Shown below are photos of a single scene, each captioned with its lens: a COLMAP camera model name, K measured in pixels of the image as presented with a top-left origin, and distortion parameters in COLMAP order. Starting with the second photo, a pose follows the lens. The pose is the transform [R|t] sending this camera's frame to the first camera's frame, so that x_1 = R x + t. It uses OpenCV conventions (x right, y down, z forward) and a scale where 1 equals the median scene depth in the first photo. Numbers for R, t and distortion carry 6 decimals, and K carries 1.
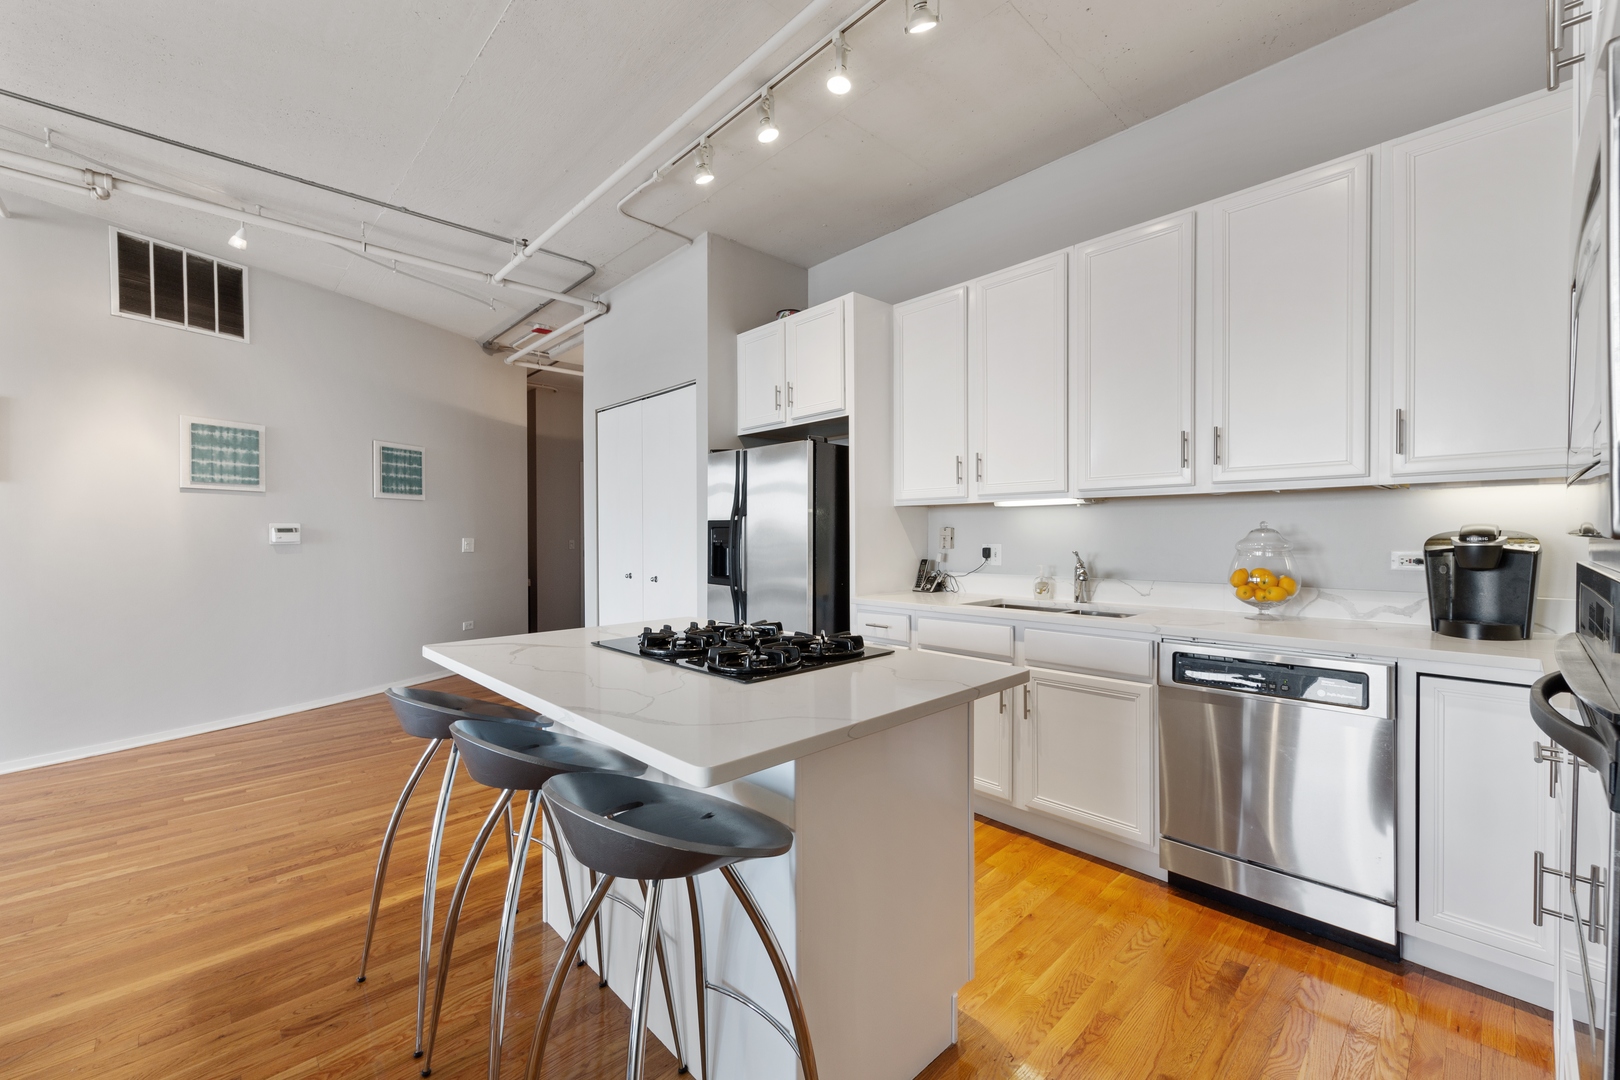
lens RADIAL K [[662.1, 0, 832.3], [0, 662.1, 542.3], [0, 0, 1]] dist [0.001093, -0.000057]
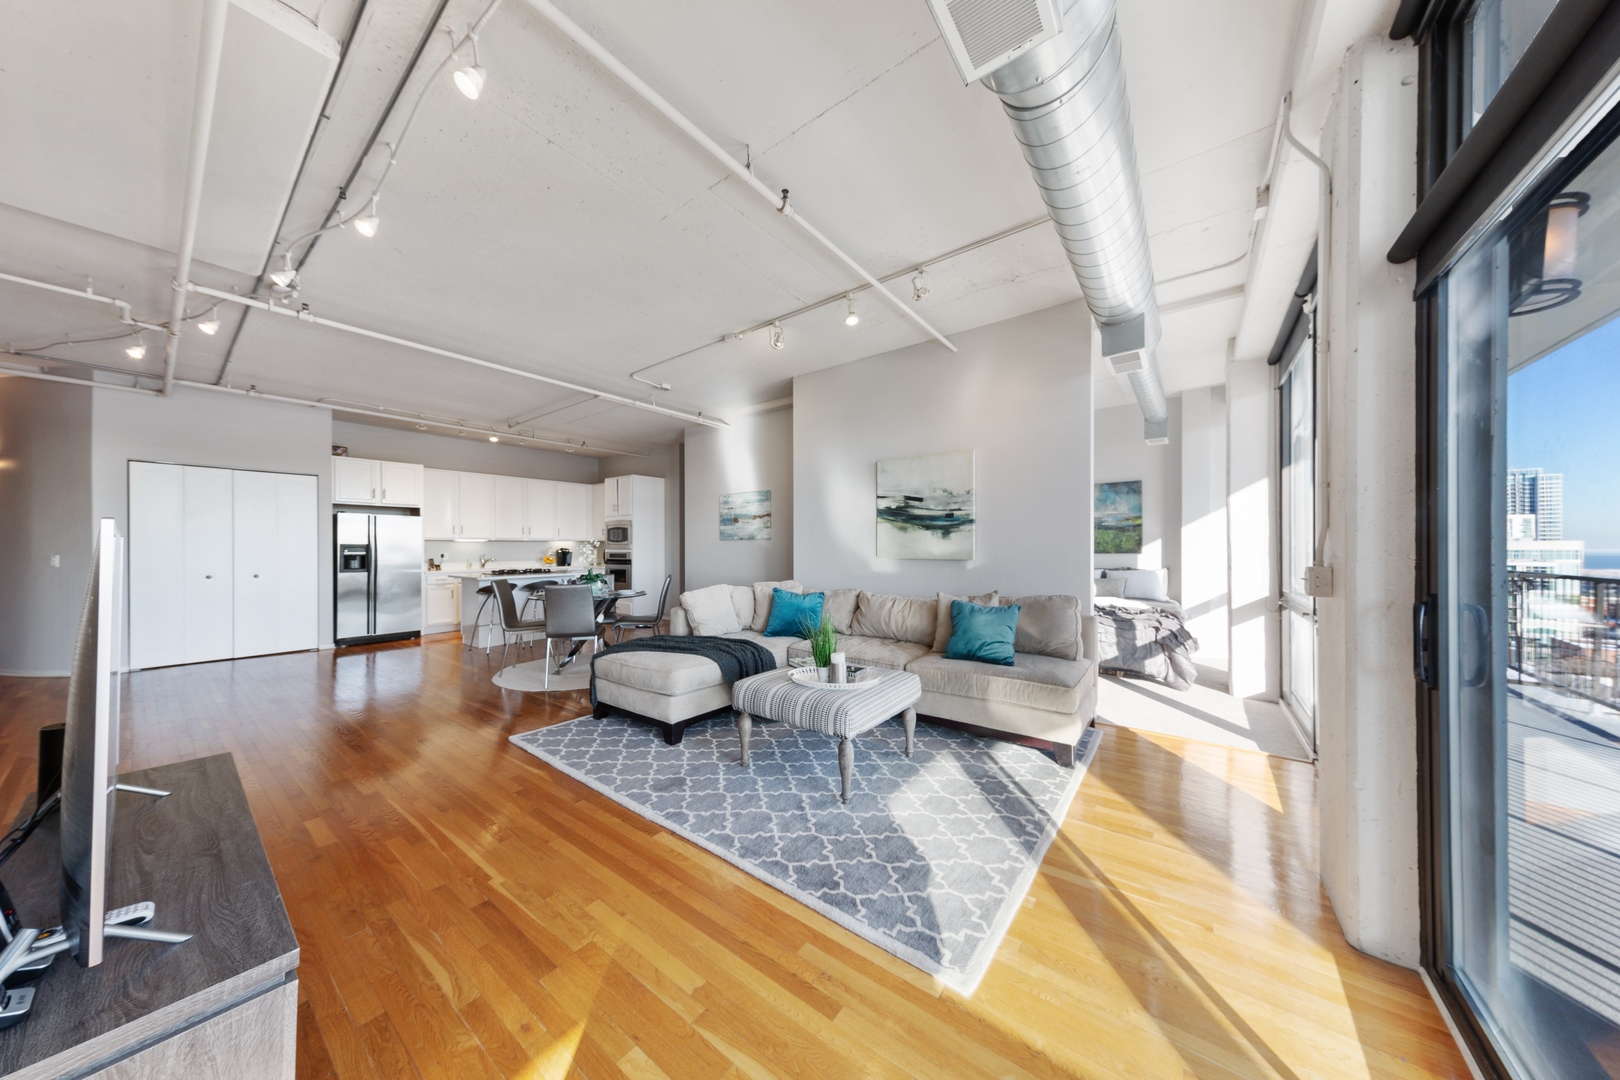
lens RADIAL K [[509.2, 0, 810.0], [0, 509.2, 540.0], [0, 0, 1]] dist [0.001521, 0.000008]
pose [[-0.140685, 0.014302, 0.989951, -2.199726], [0.016405, 0.999792, -0.012113, -0.000995], [-0.989919, 0.014536, -0.140890, -0.307823]]
